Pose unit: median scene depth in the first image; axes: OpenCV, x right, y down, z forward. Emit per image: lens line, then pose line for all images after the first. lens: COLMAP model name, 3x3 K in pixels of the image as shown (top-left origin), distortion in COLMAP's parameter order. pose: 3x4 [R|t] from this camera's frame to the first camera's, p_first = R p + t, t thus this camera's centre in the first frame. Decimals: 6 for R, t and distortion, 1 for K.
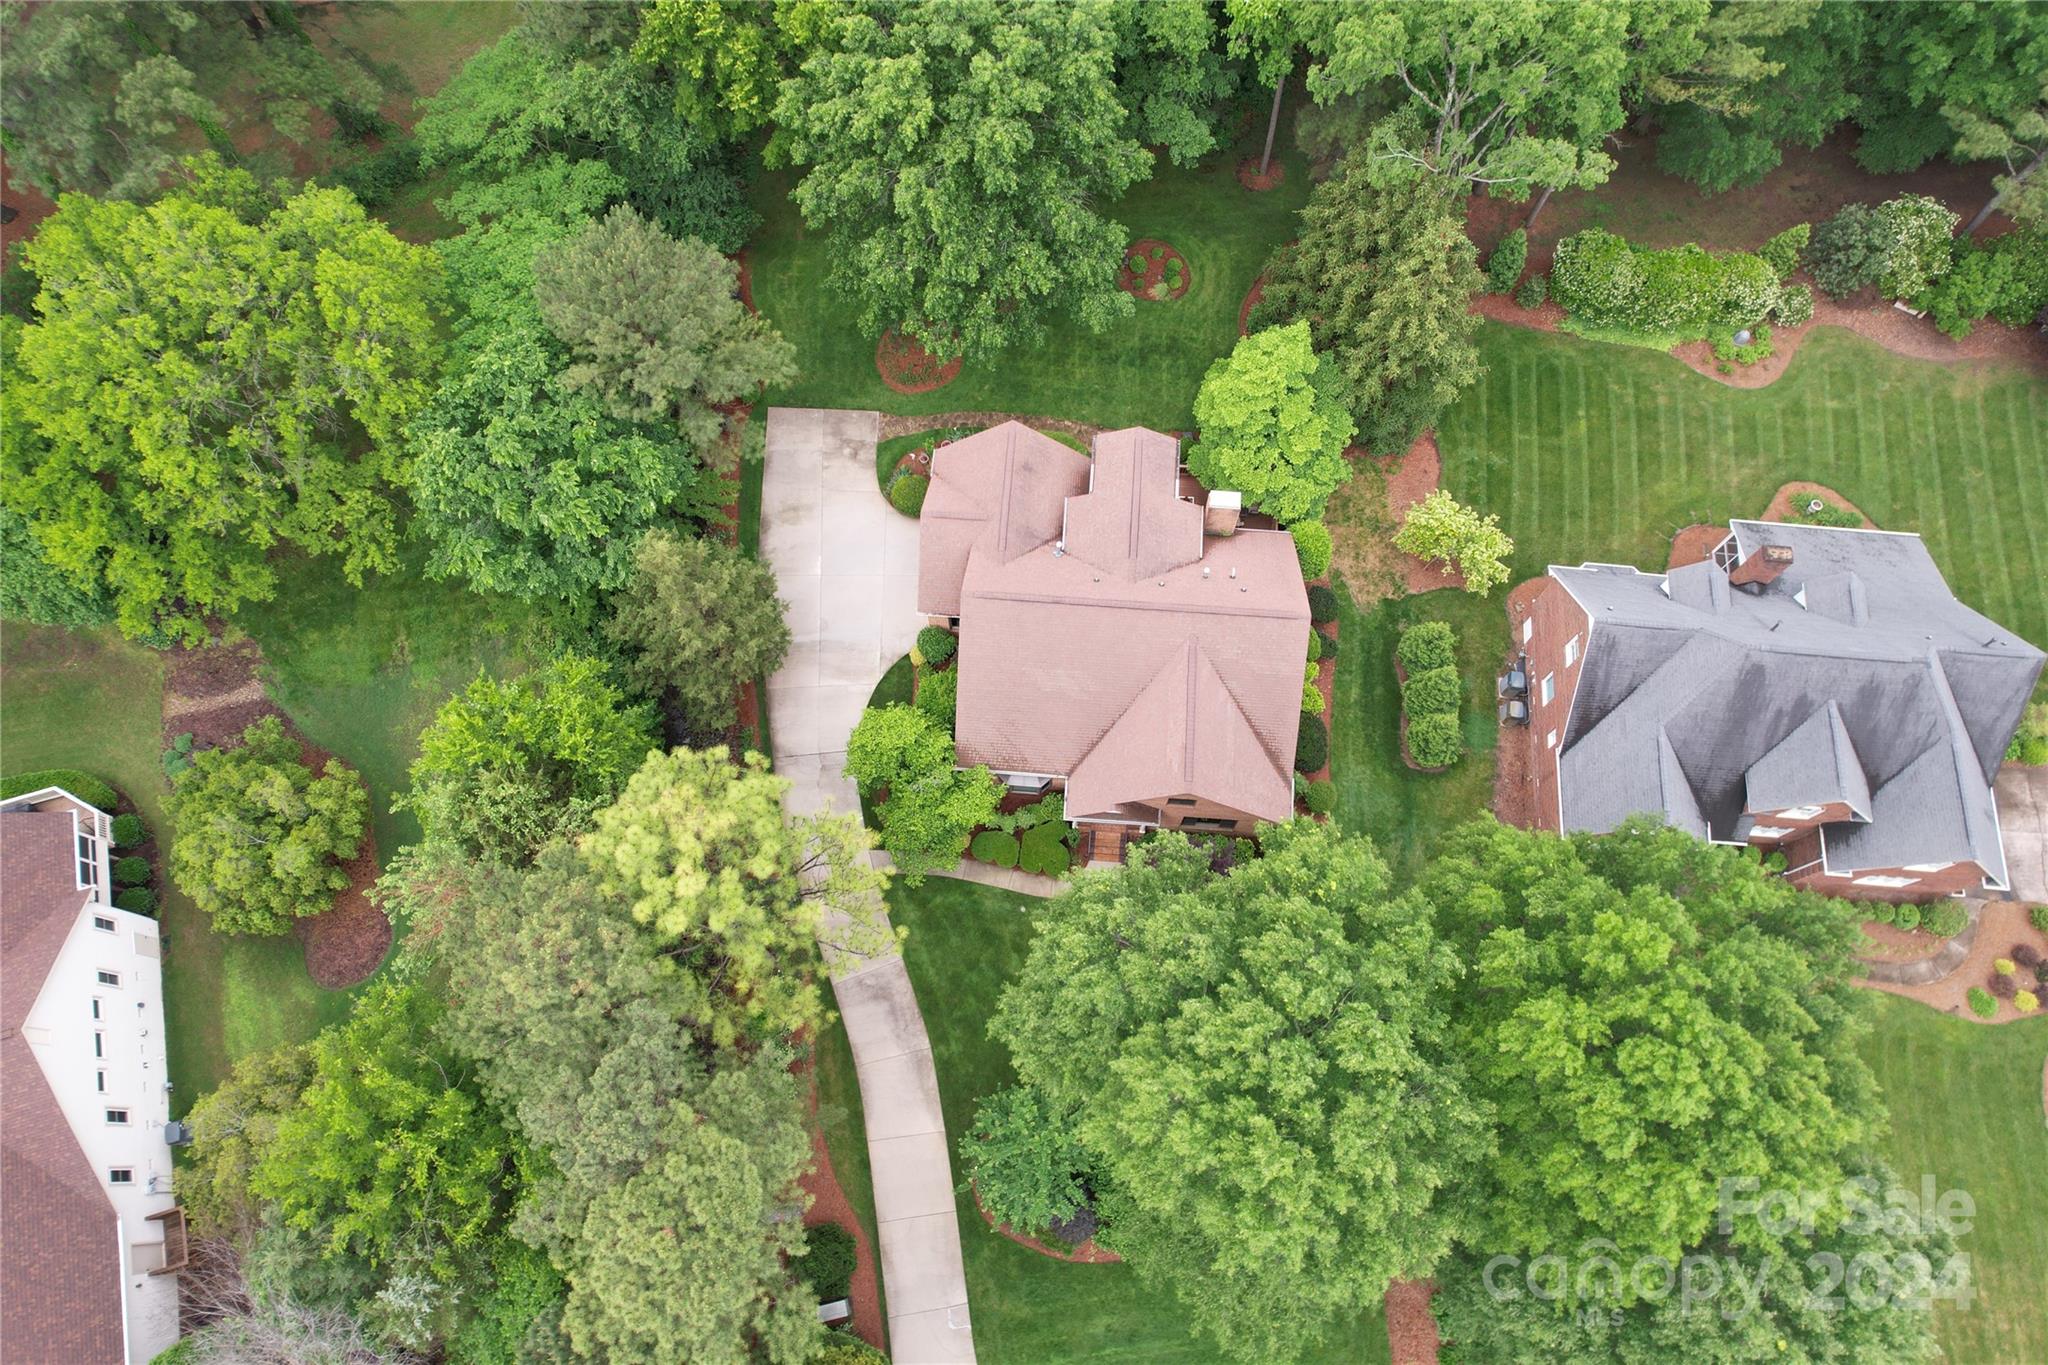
lens RADIAL K [[1315.6, 0, 1034.6], [0, 1315.6, 691.6], [0, 0, 1]] dist [-0.082090, 0.076425]
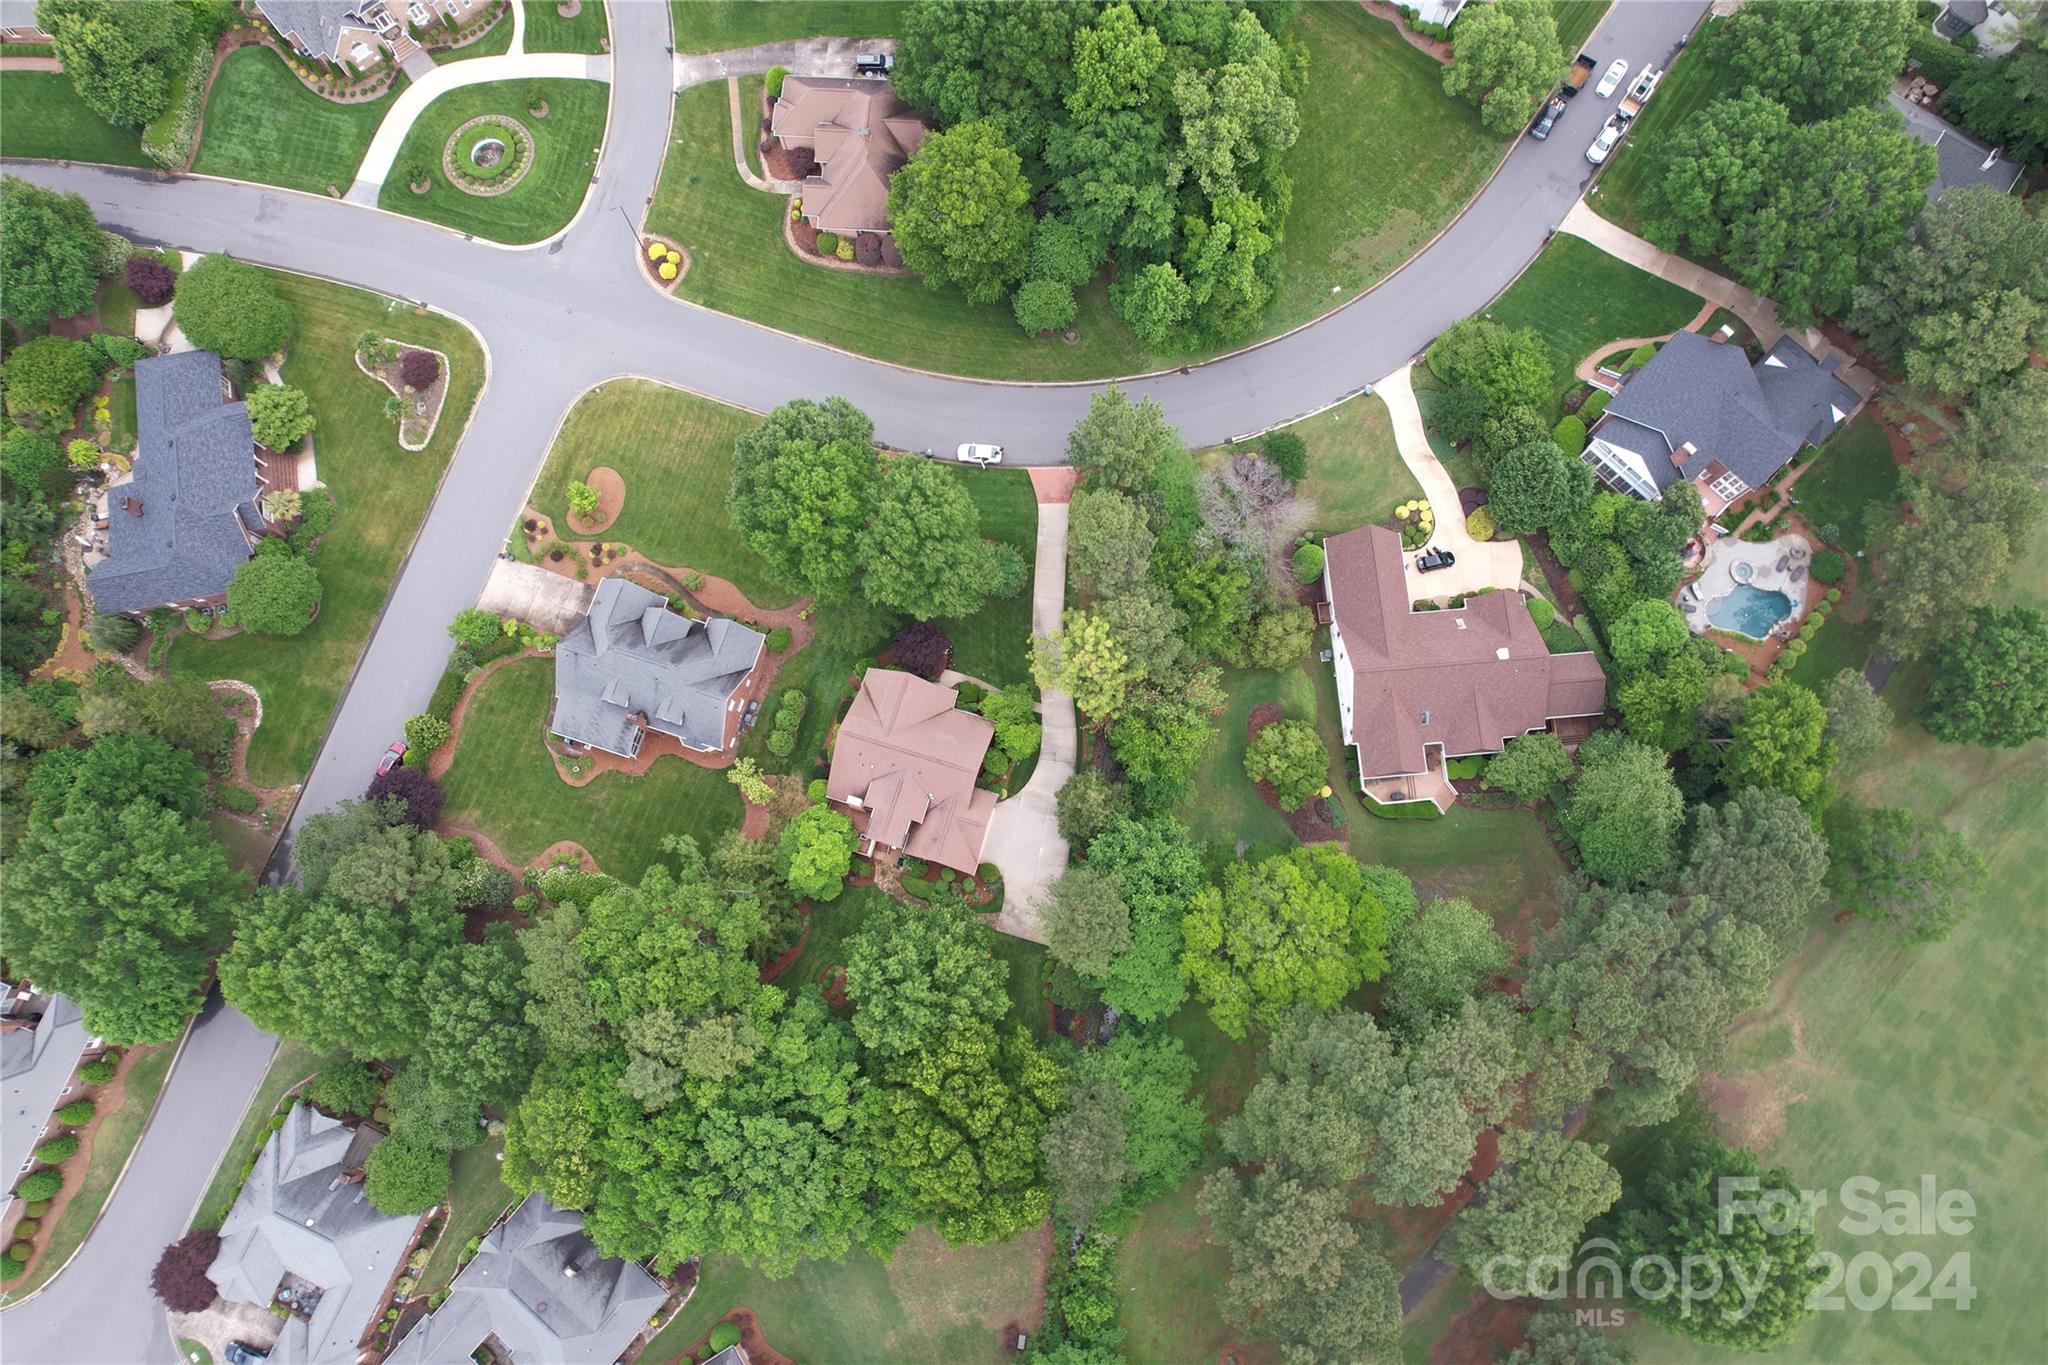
lens RADIAL K [[1310.3, 0, 1033.9], [0, 1310.3, 689.4], [0, 0, 1]] dist [-0.086307, 0.080169]
pose [[-0.974647, -0.216057, 0.058161, -0.254146], [0.213792, -0.822585, 0.526922, -1.144607], [-0.066003, 0.525998, 0.847921, -1.060517]]
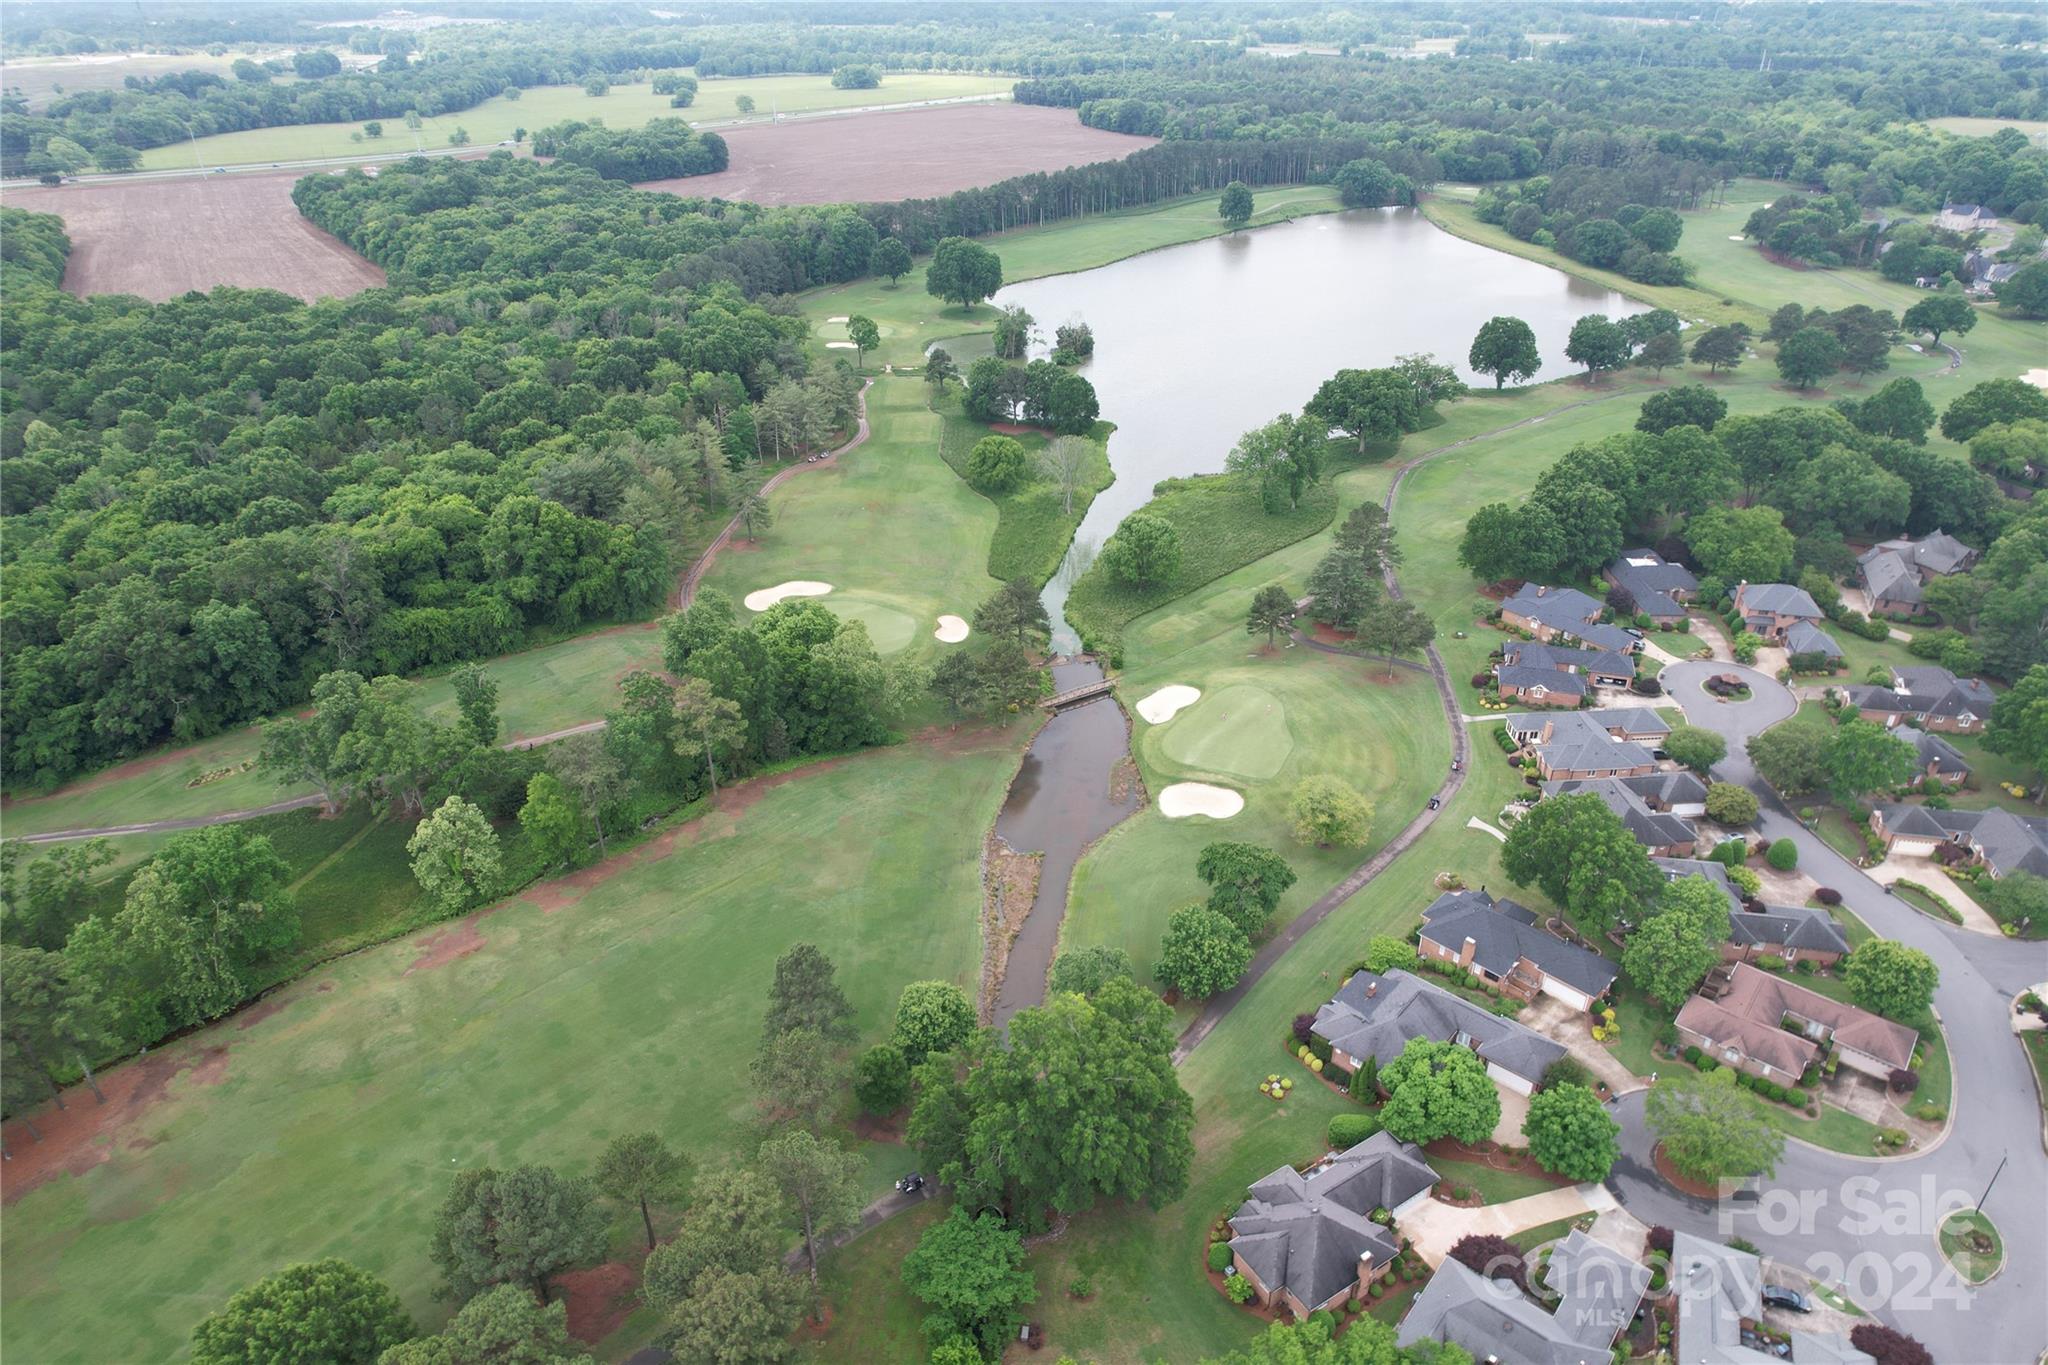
lens RADIAL K [[1308.6, 0, 1033.8], [0, 1308.6, 690.5], [0, 0, 1]] dist [-0.083769, 0.076814]
pose [[0.974662, 0.104329, -0.197860, -0.004710], [-0.205972, 0.763558, -0.612008, -0.380406], [0.087227, 0.637255, 0.765700, -1.002558]]
